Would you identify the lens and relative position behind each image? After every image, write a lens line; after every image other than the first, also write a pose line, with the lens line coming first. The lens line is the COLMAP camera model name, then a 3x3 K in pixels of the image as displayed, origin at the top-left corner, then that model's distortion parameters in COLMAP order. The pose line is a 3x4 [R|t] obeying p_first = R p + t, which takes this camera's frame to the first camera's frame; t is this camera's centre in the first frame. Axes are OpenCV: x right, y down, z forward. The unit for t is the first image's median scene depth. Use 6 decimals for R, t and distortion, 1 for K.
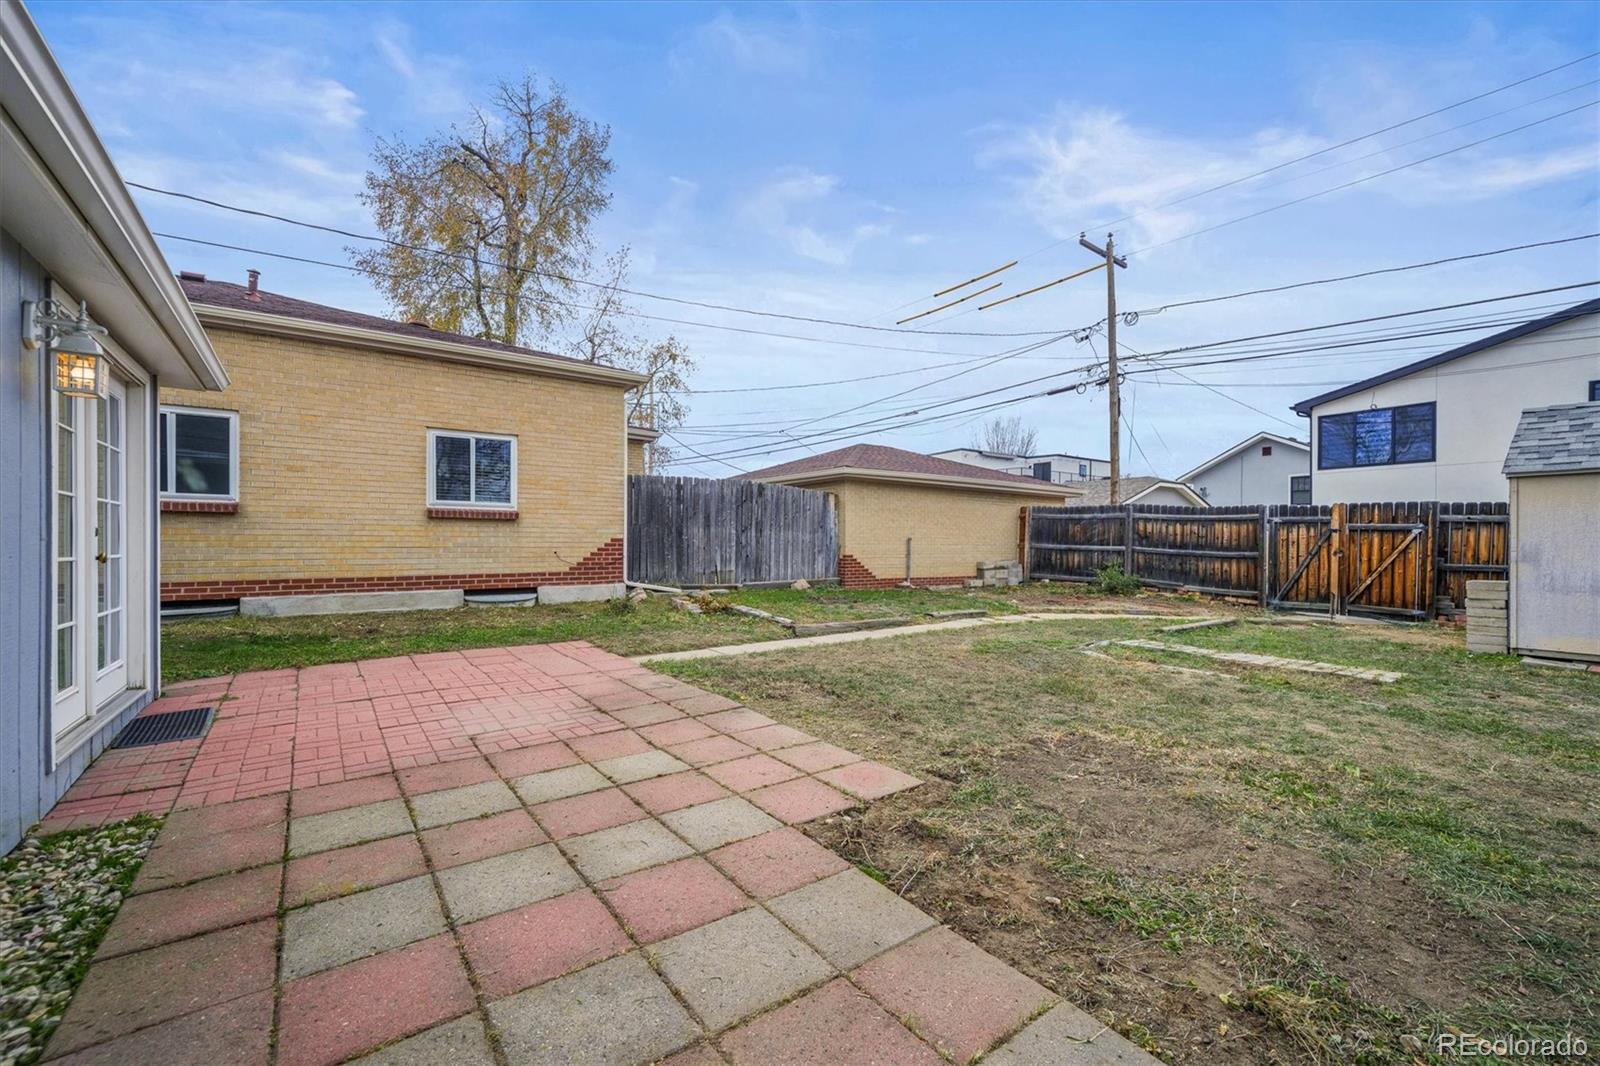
lens RADIAL K [[658.8, 0, 797.2], [0, 658.8, 543.9], [0, 0, 1]] dist [-0.003654, -0.000357]
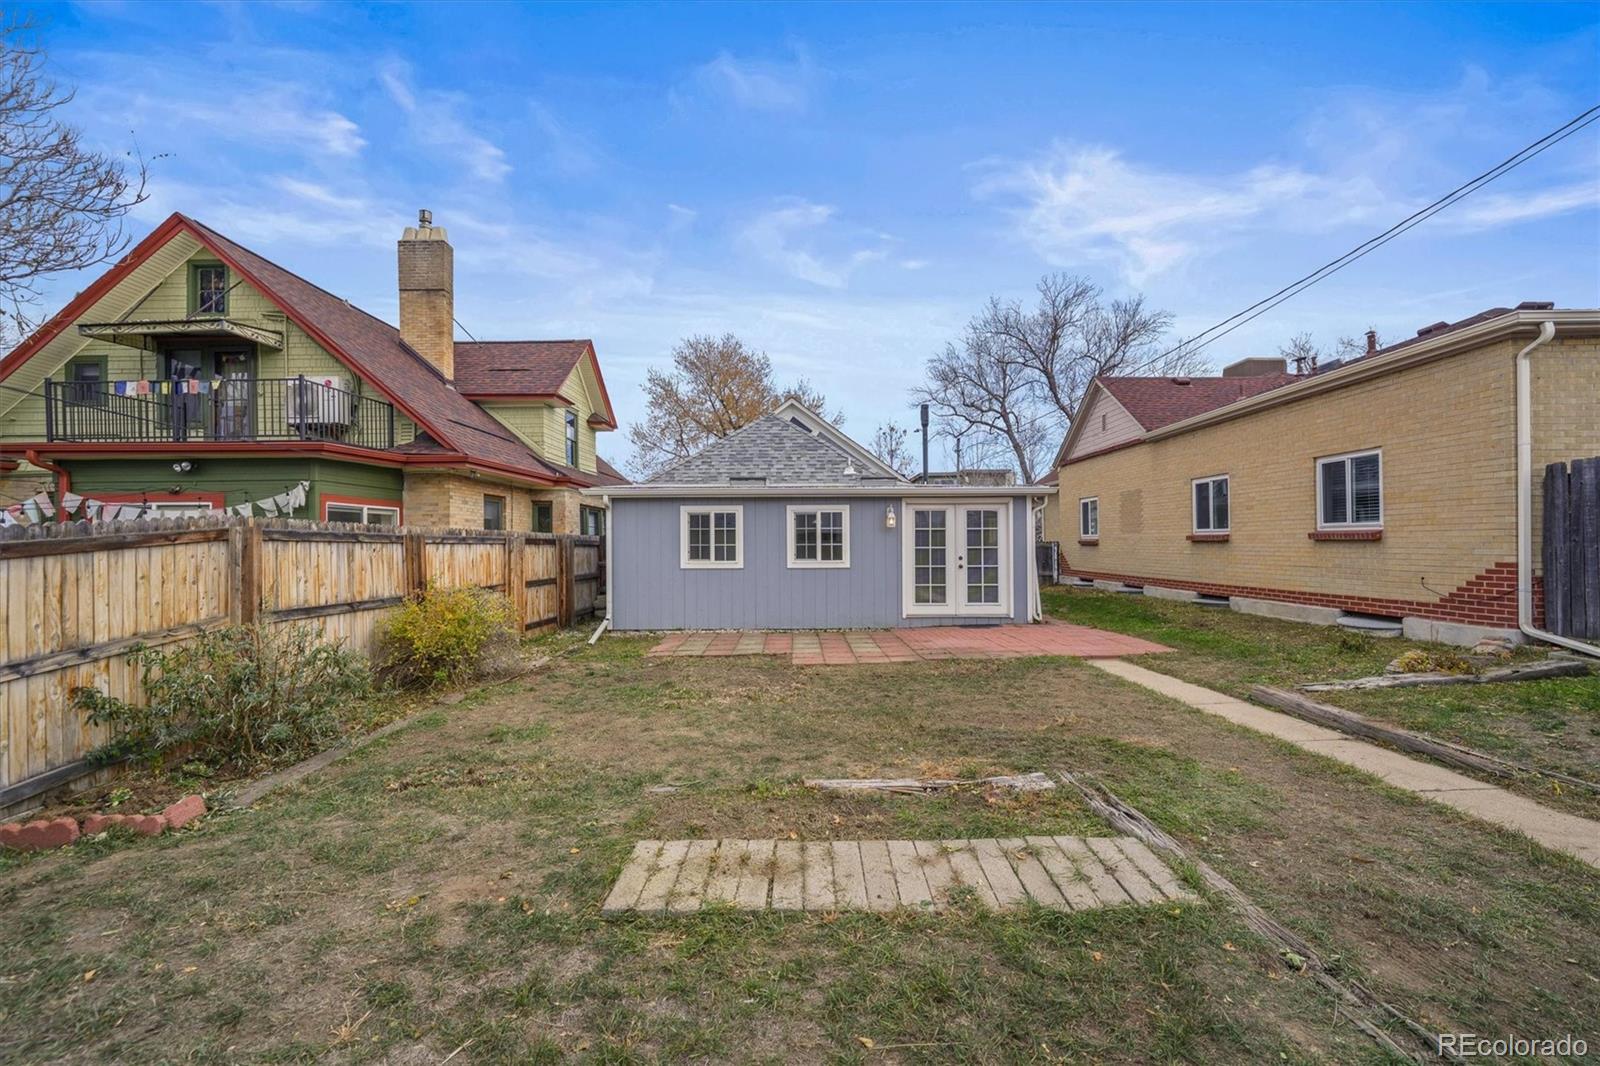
lens RADIAL K [[658.8, 0, 798.8], [0, 658.8, 542.5], [0, 0, 1]] dist [-0.003654, -0.000357]
pose [[-0.570685, 0.003837, -0.821160, 0.798091], [0.013090, 0.999905, -0.004425, -0.040487], [0.821064, -0.013274, -0.570681, 0.880118]]
